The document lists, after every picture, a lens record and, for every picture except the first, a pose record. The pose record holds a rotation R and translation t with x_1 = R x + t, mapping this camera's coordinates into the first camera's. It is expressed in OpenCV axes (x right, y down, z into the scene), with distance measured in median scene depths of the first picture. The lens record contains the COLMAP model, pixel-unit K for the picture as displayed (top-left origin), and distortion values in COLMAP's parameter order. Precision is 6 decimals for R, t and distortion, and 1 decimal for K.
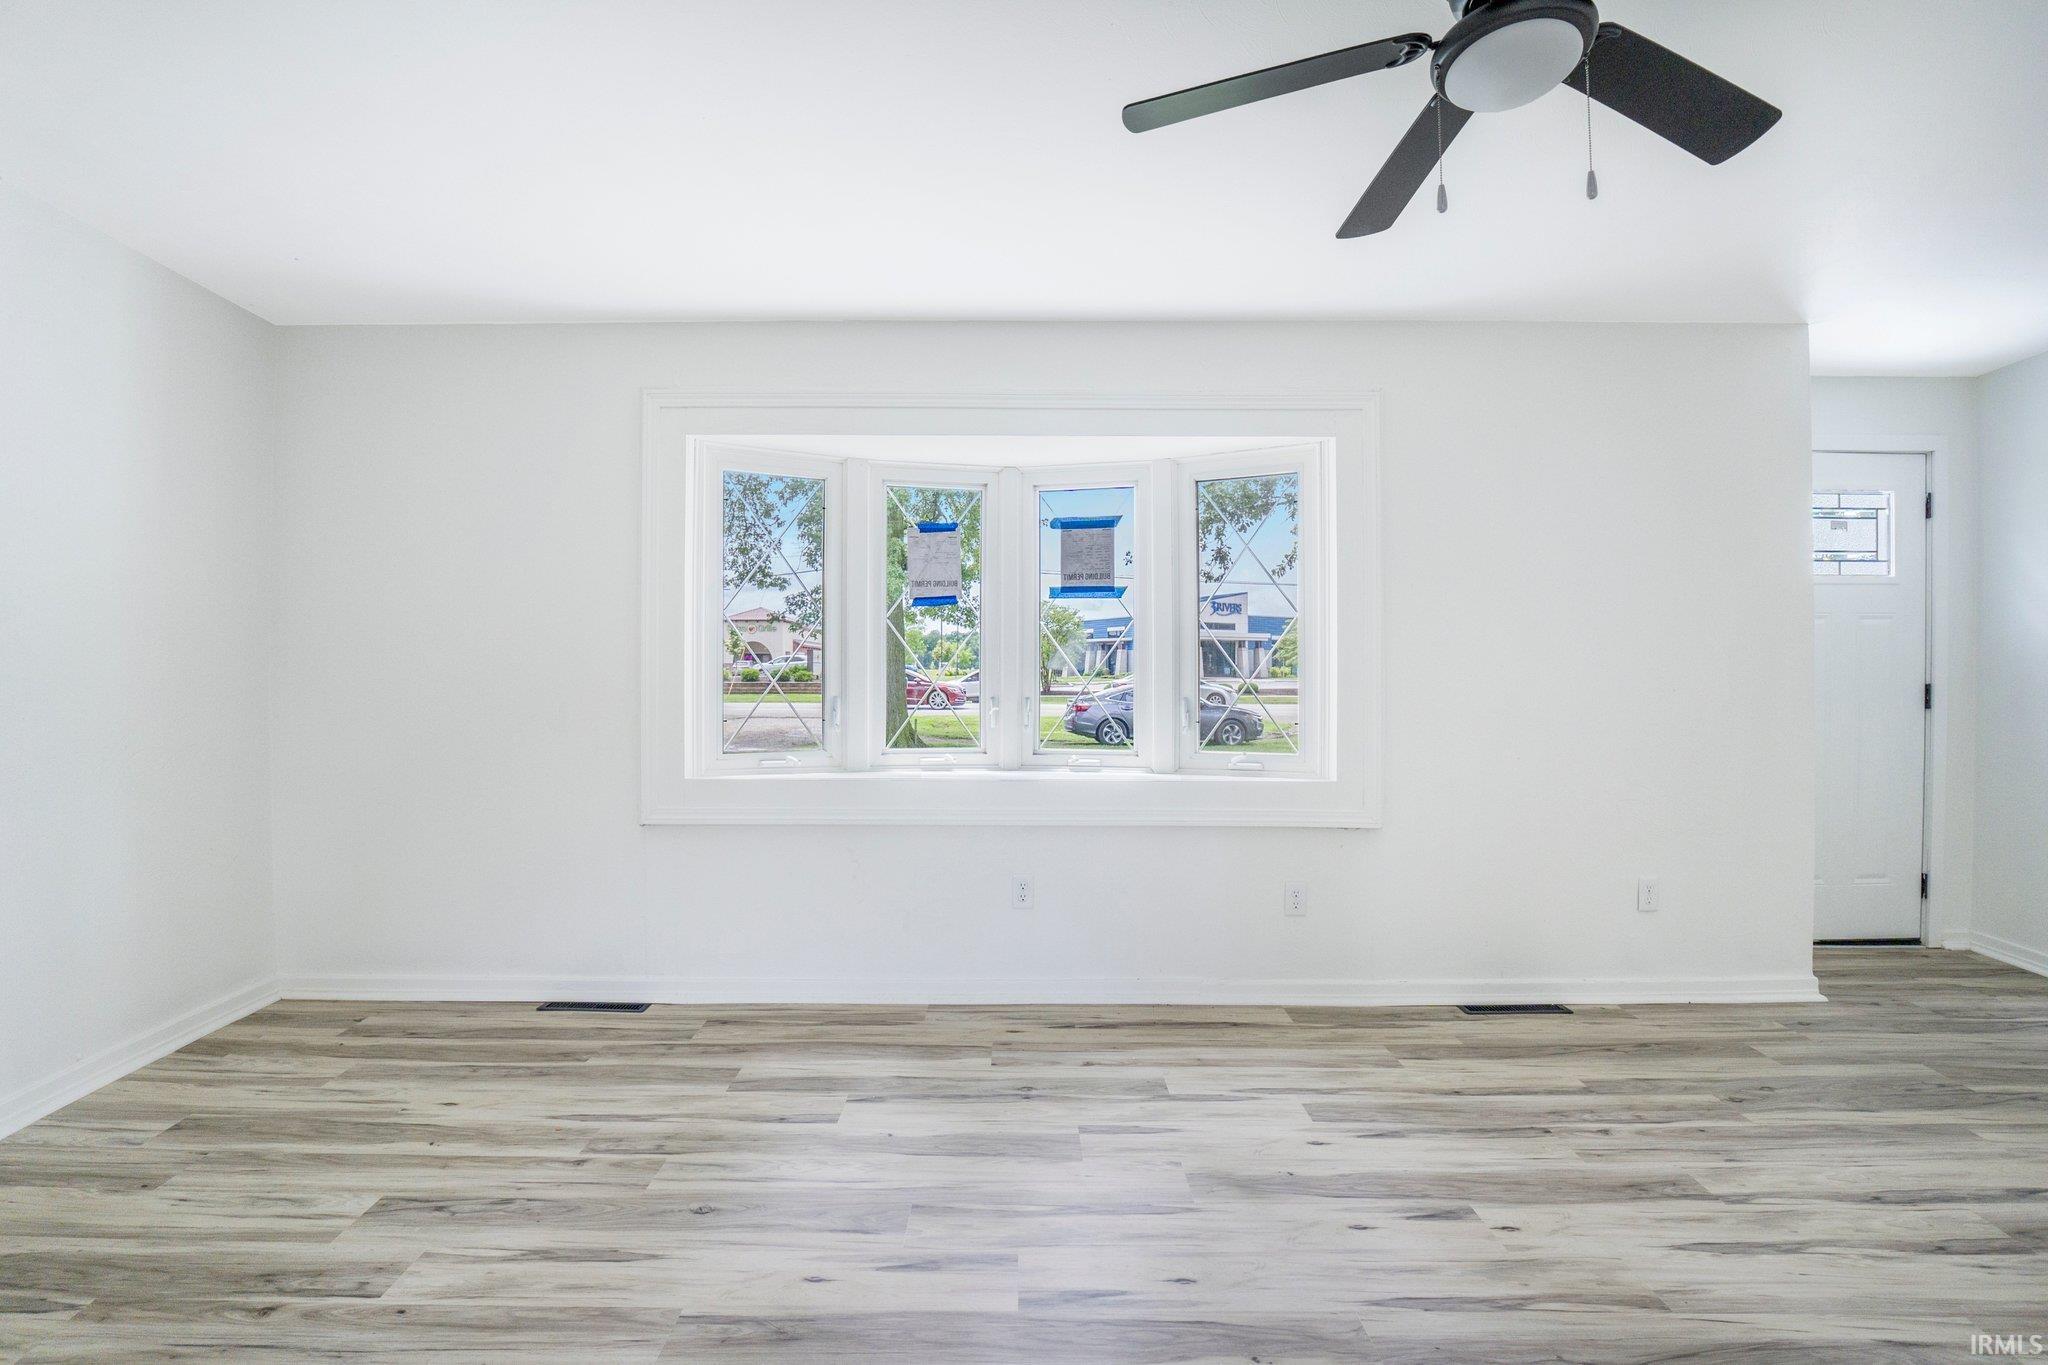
lens RADIAL K [[979.4, 0, 1024.0], [0, 979.4, 682.5], [0, 0, 1]] dist [-0.017077, -0.000830]
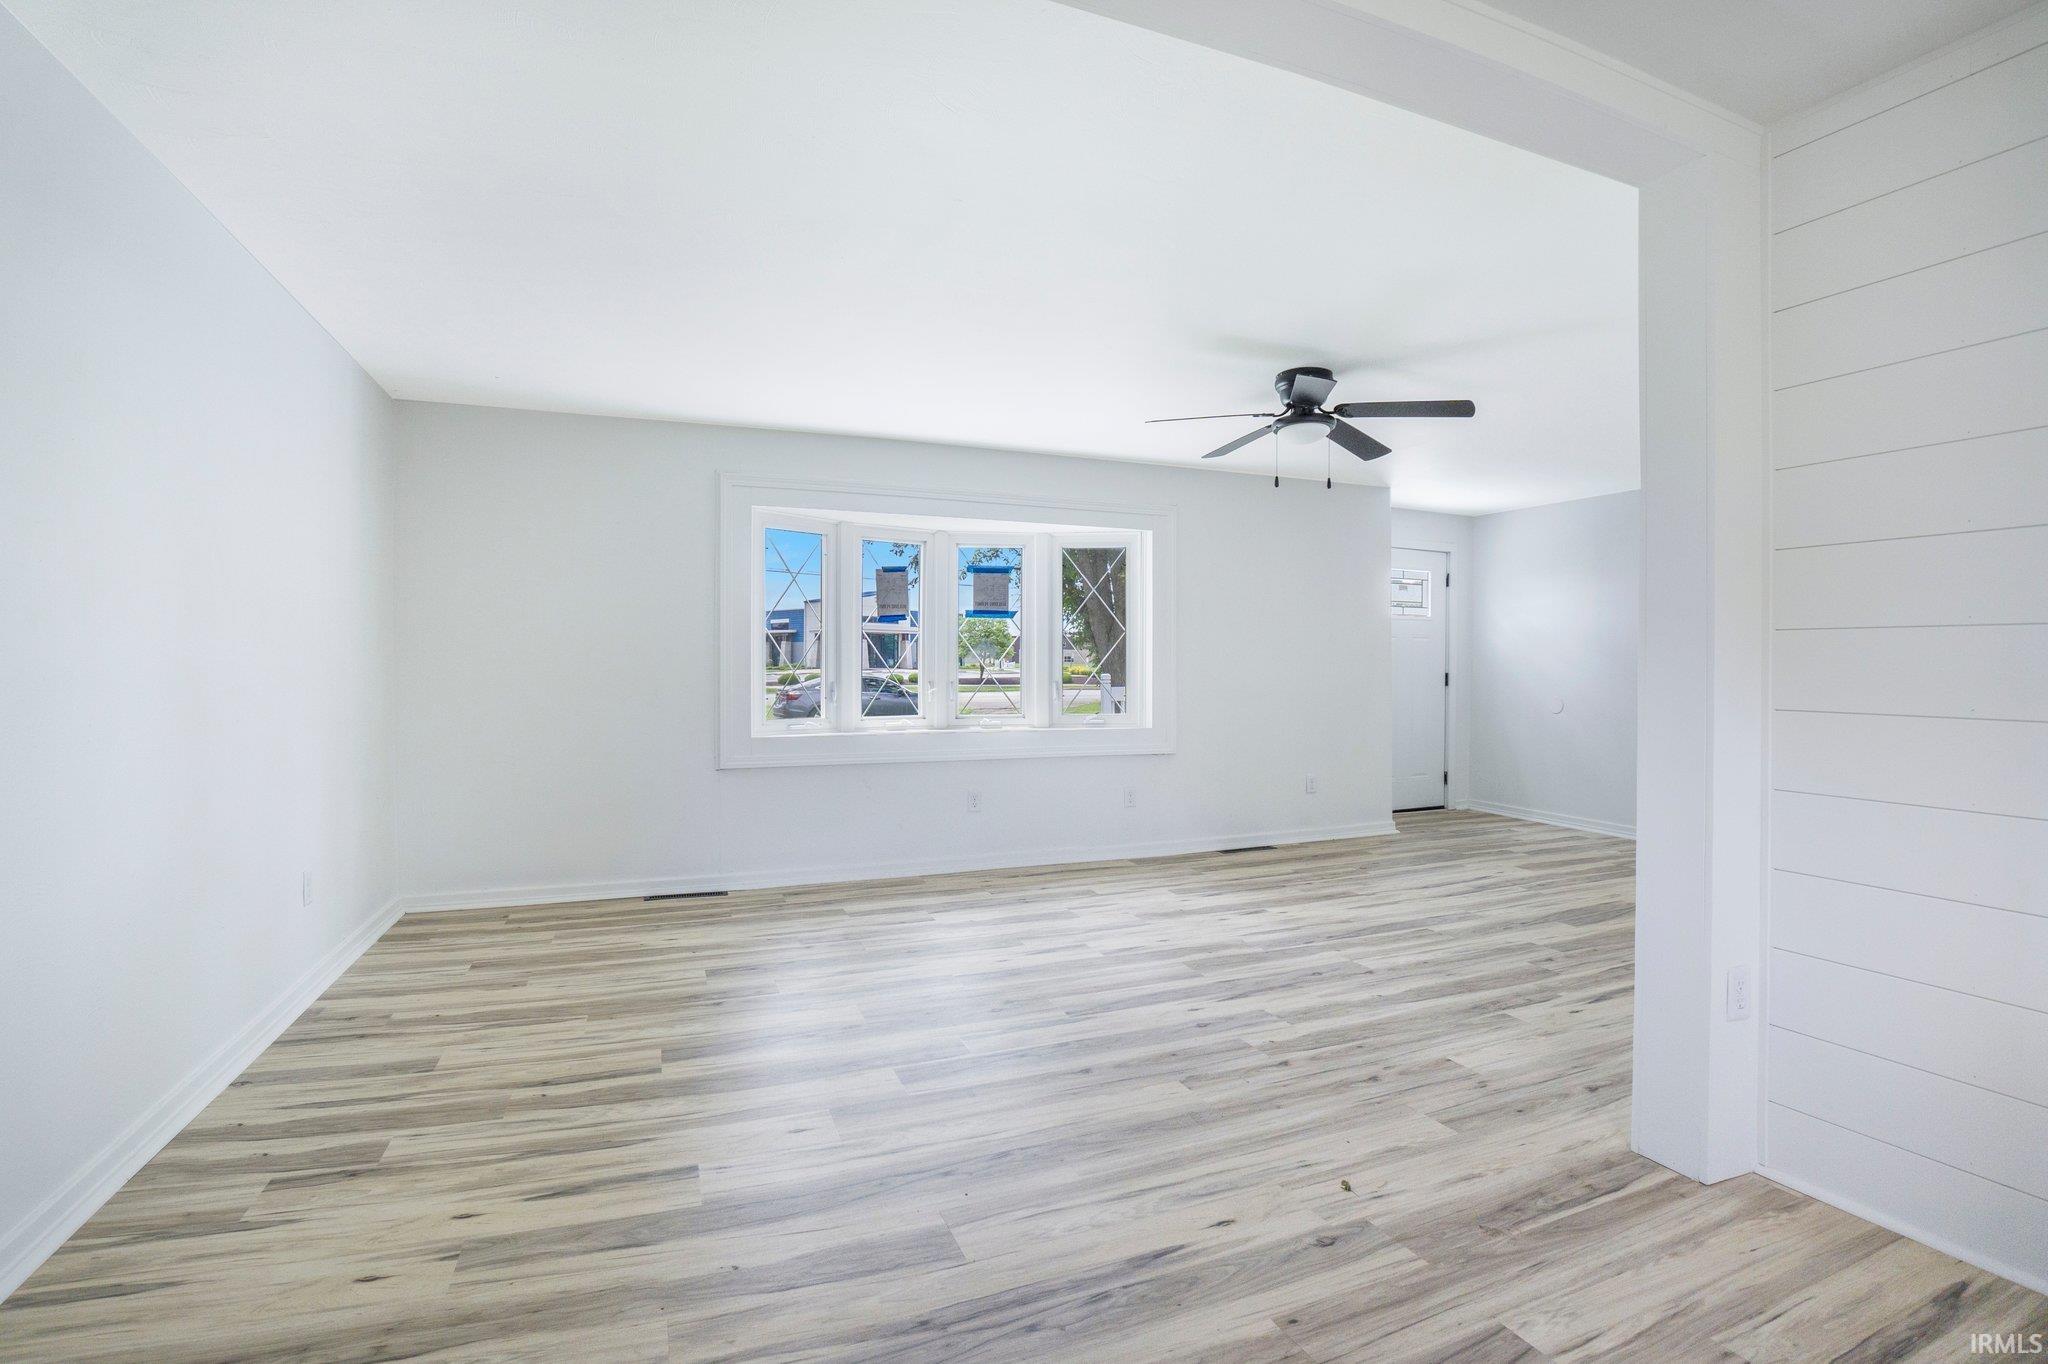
lens RADIAL K [[934.0, 0, 1024.0], [0, 934.0, 682.0], [0, 0, 1]] dist [-0.080878, 0.014376]
pose [[0.935326, -0.006849, 0.353720, -0.510042], [0.003565, 0.999944, 0.009933, 0.001493], [-0.353768, -0.008030, 0.935299, -0.504692]]
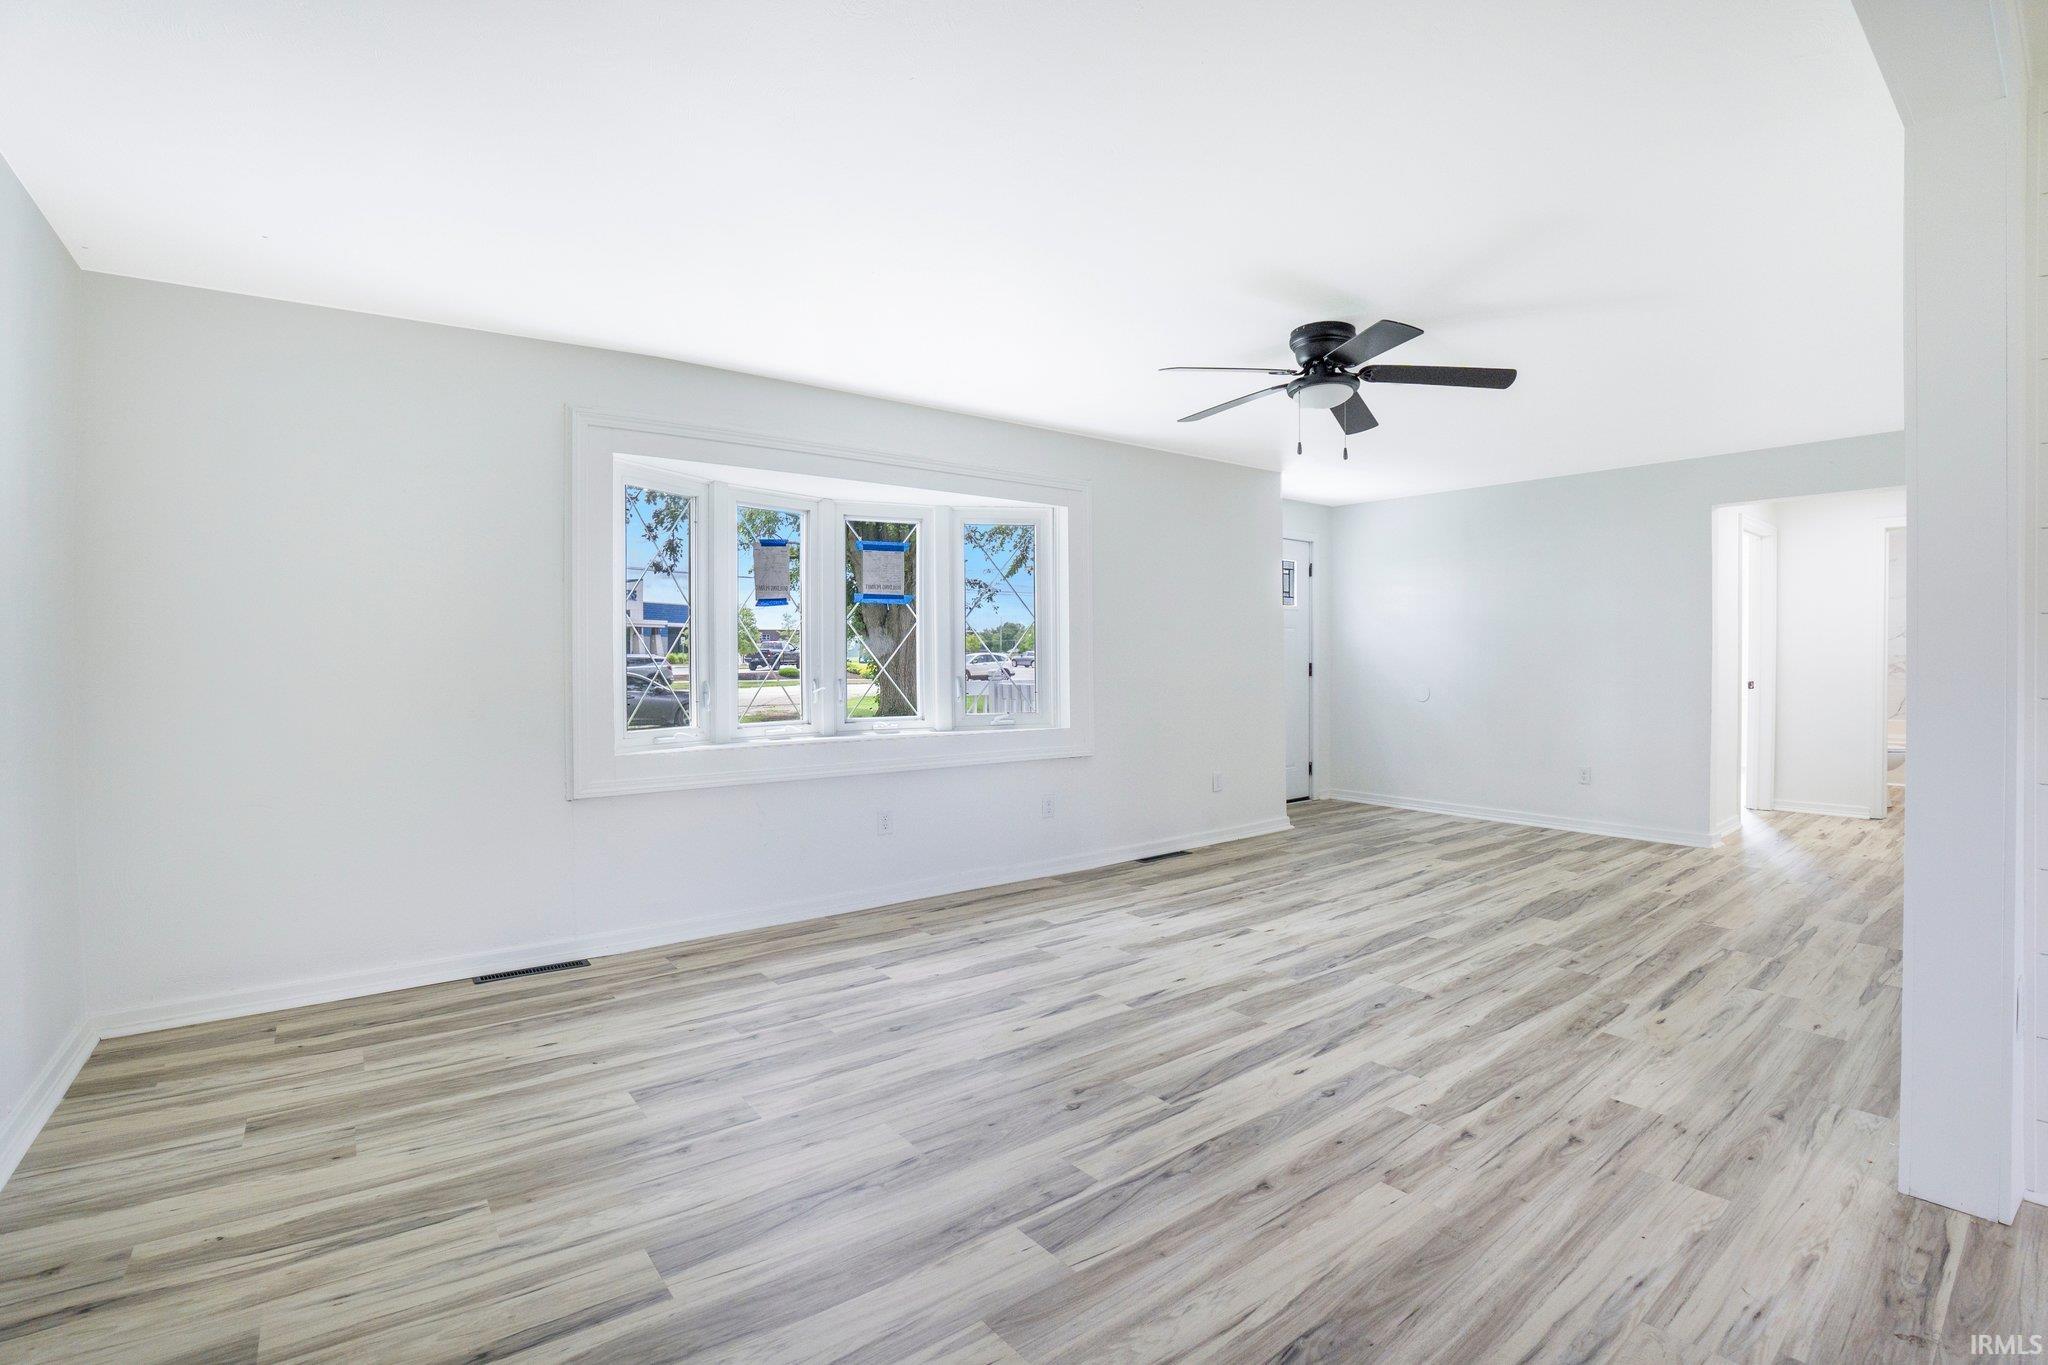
lens RADIAL K [[934.0, 0, 1024.0], [0, 934.0, 682.5], [0, 0, 1]] dist [-0.080878, 0.014376]
pose [[0.801999, -0.022577, 0.596898, -0.665664], [0.012775, 0.999705, 0.020648, -0.003608], [-0.597188, -0.008934, 0.802051, -0.153222]]
